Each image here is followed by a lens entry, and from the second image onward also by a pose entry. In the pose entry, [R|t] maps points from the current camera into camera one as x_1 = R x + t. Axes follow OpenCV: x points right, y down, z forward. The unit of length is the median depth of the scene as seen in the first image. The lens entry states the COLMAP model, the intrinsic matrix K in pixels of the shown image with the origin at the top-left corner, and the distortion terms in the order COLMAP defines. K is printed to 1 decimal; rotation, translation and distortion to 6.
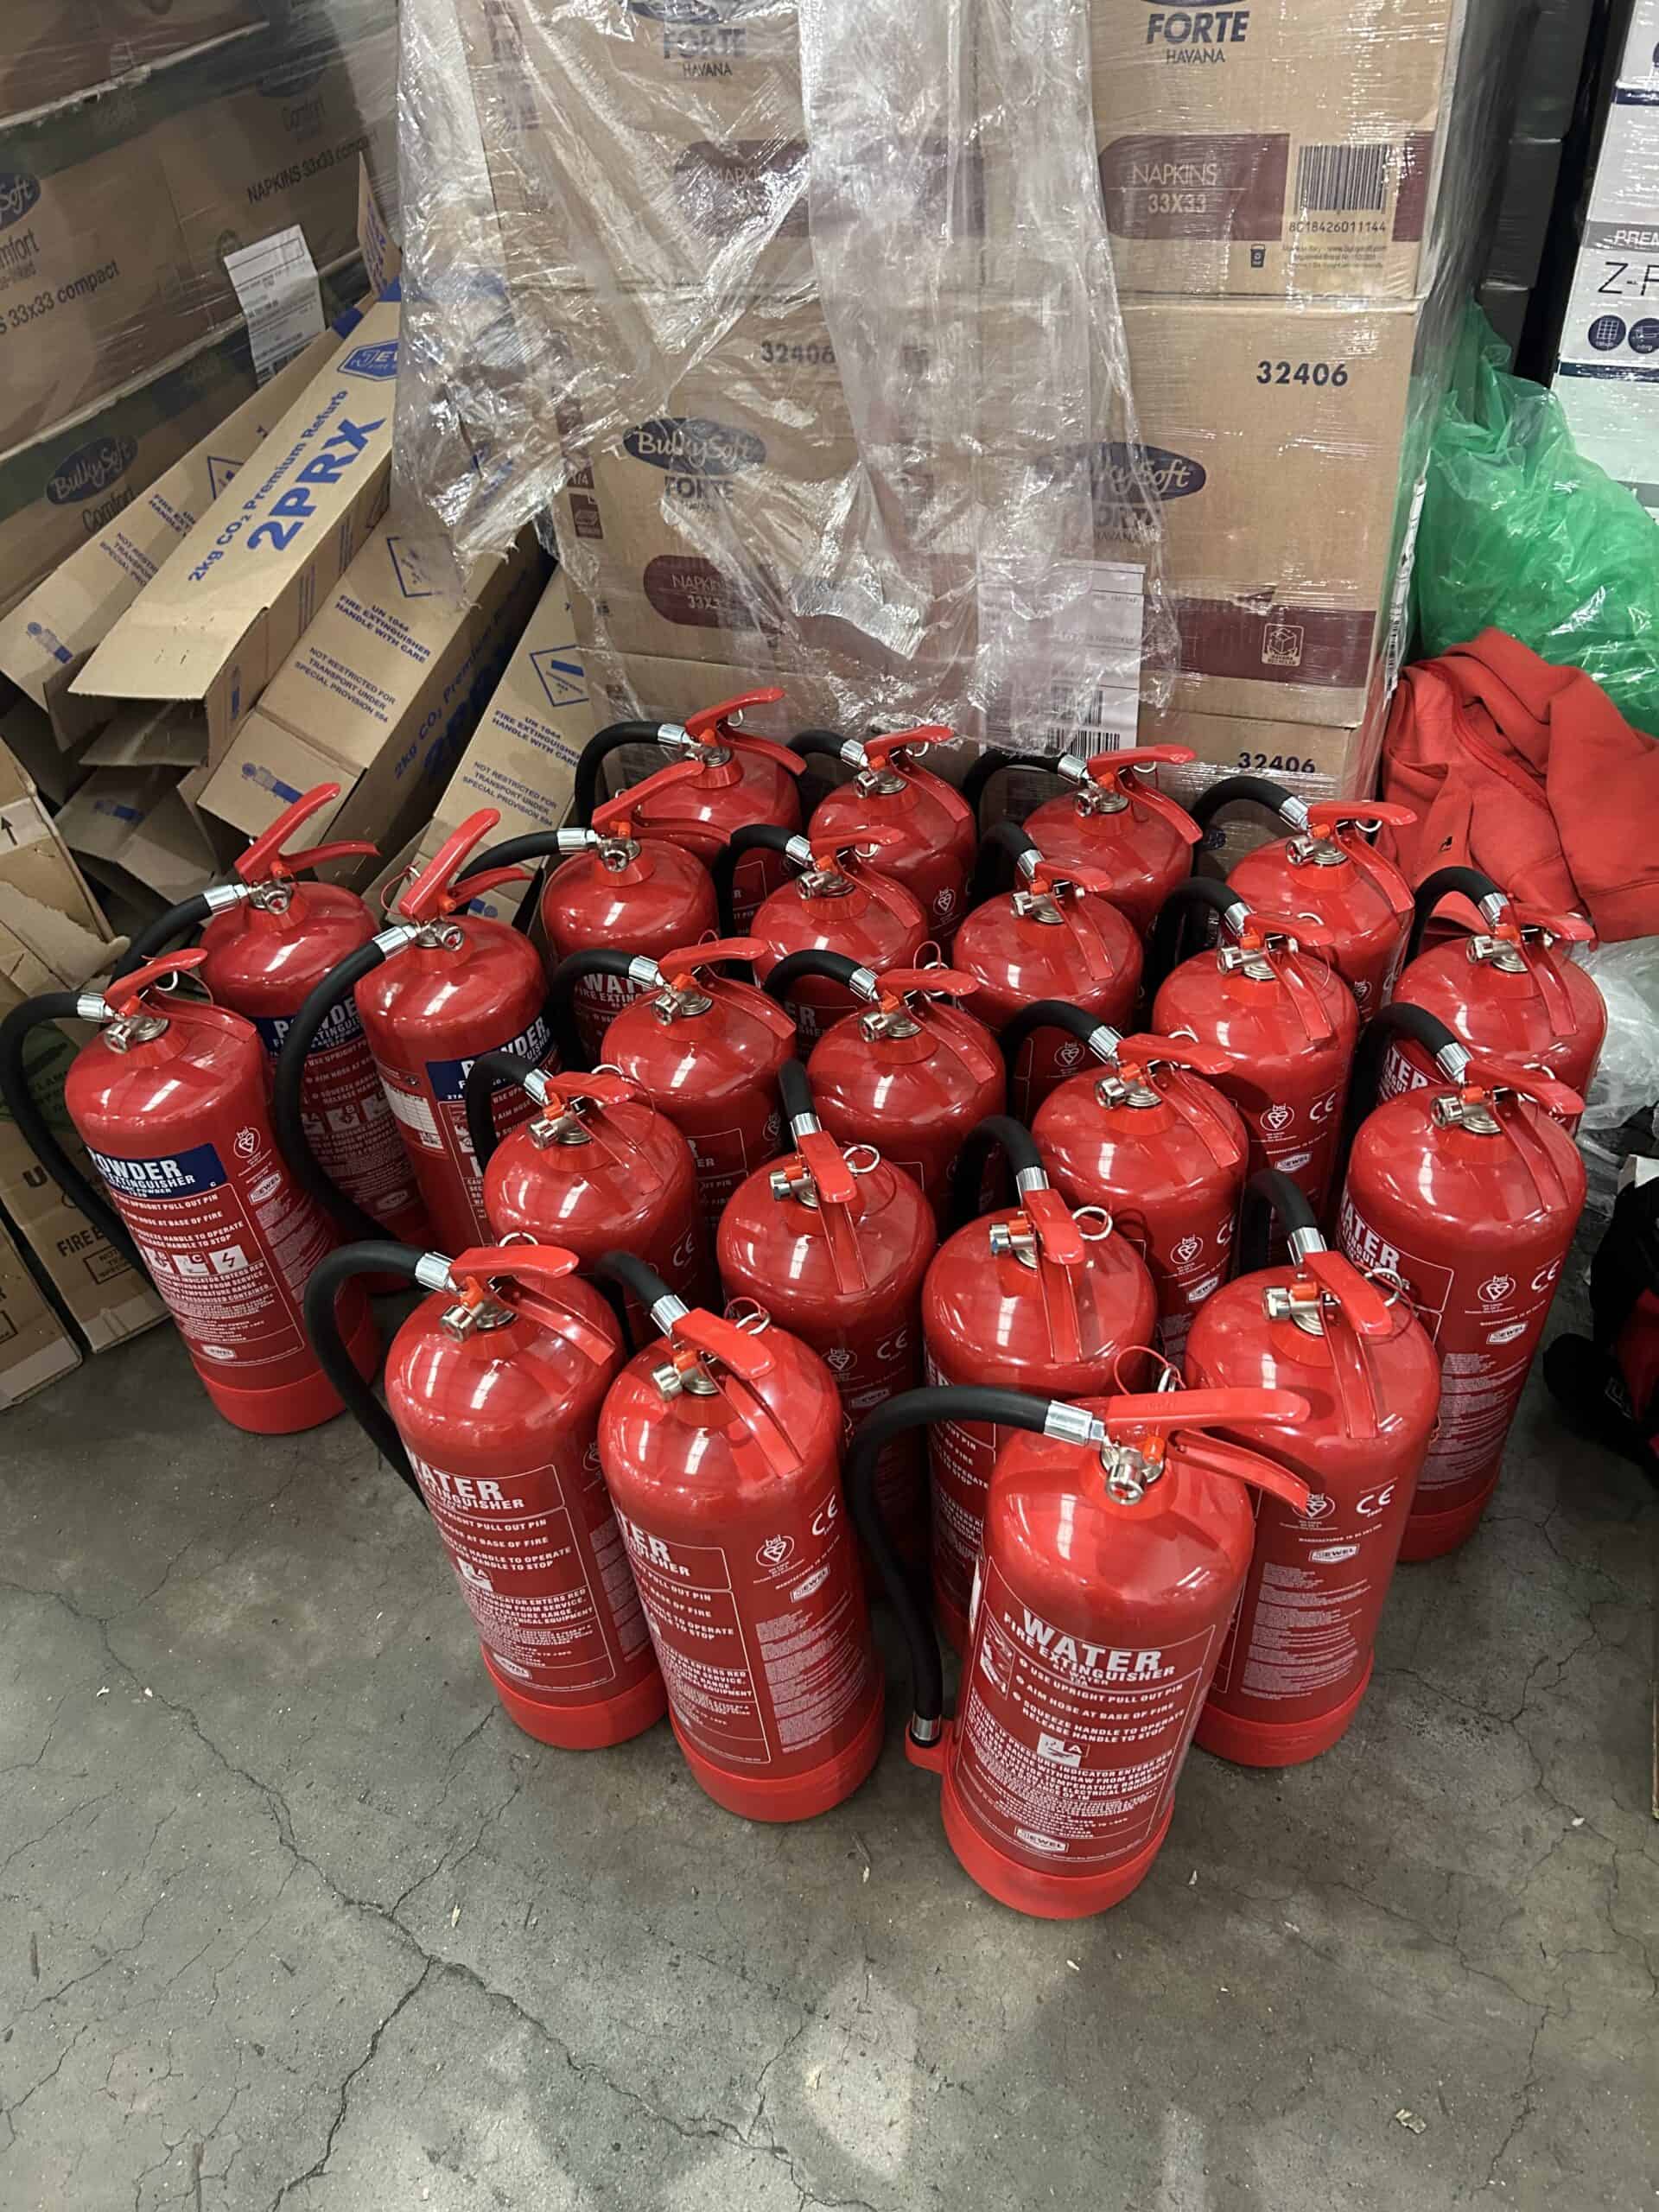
lens RADIAL K [[1645.1, 0, 829.5], [0, 1645.1, 1106.0], [0, 0, 1]] dist [0.005412, -0.001012]
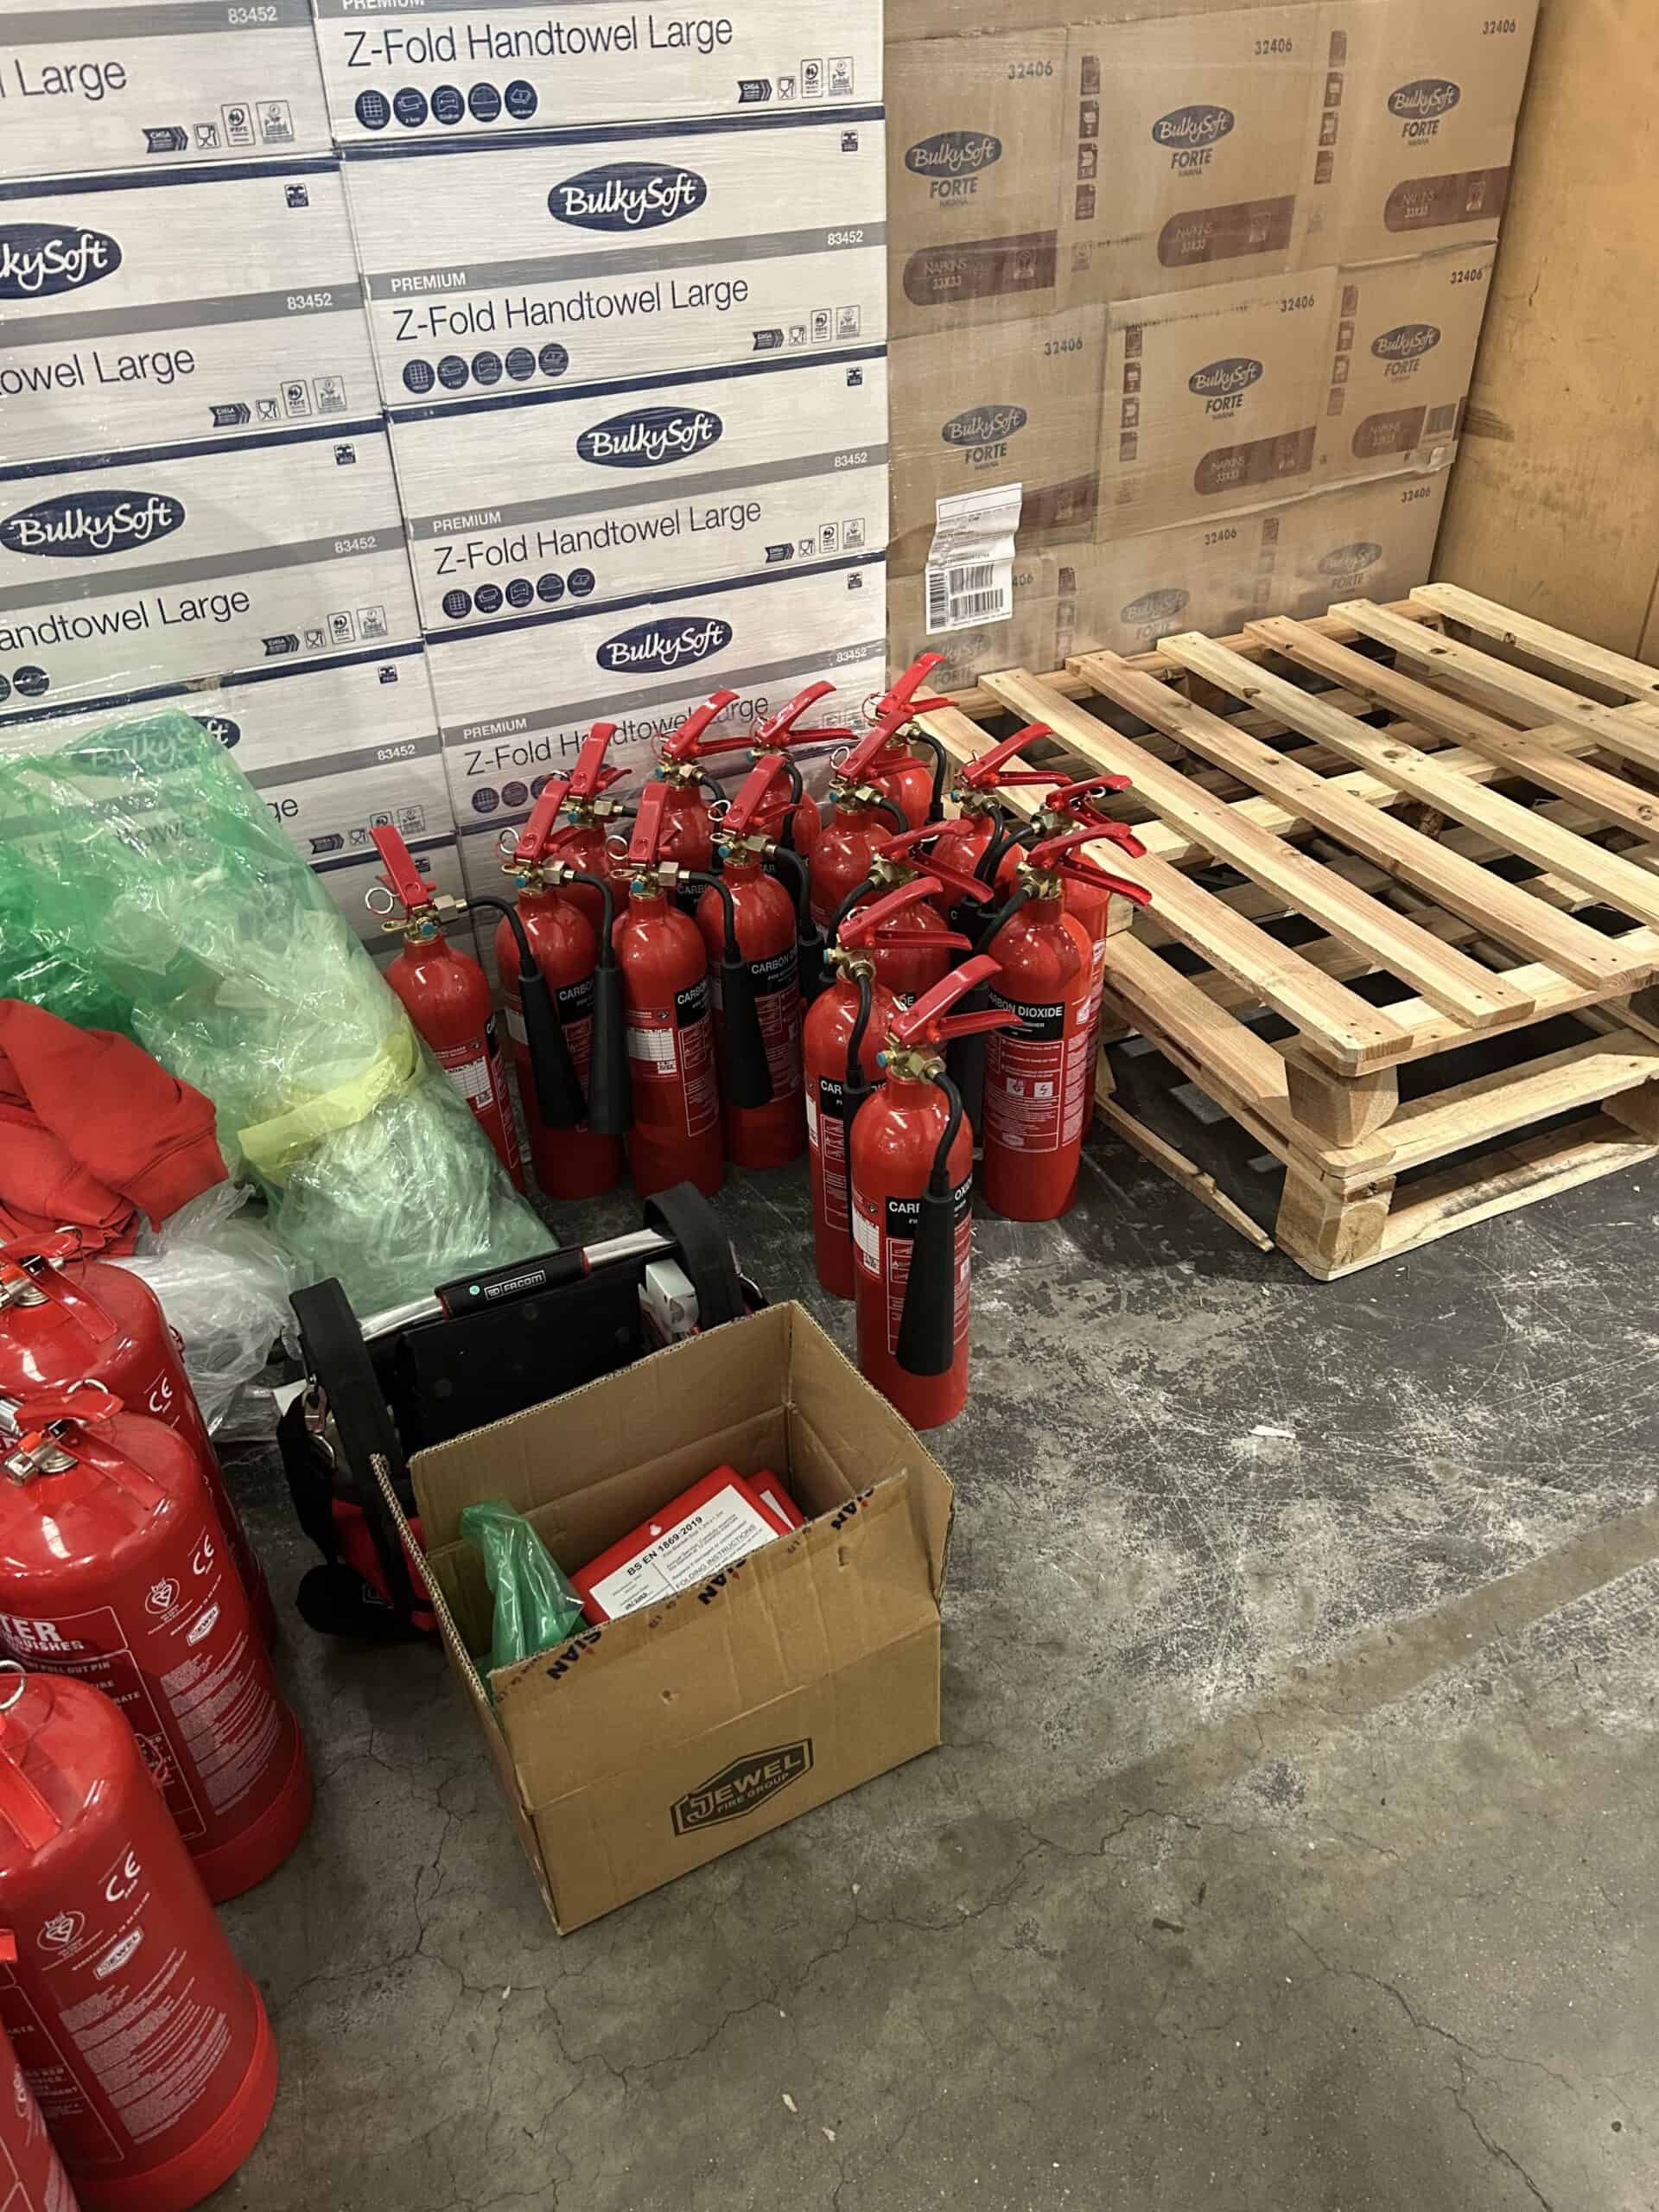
lens RADIAL K [[1645.1, 0, 829.5], [0, 1645.1, 1106.0], [0, 0, 1]] dist [0.005412, -0.001012]
pose [[0.669531, -0.397647, 0.627380, 0.165089], [0.498844, 0.866528, 0.016865, 0.038163], [-0.550348, 0.301673, 0.778531, -0.078832]]
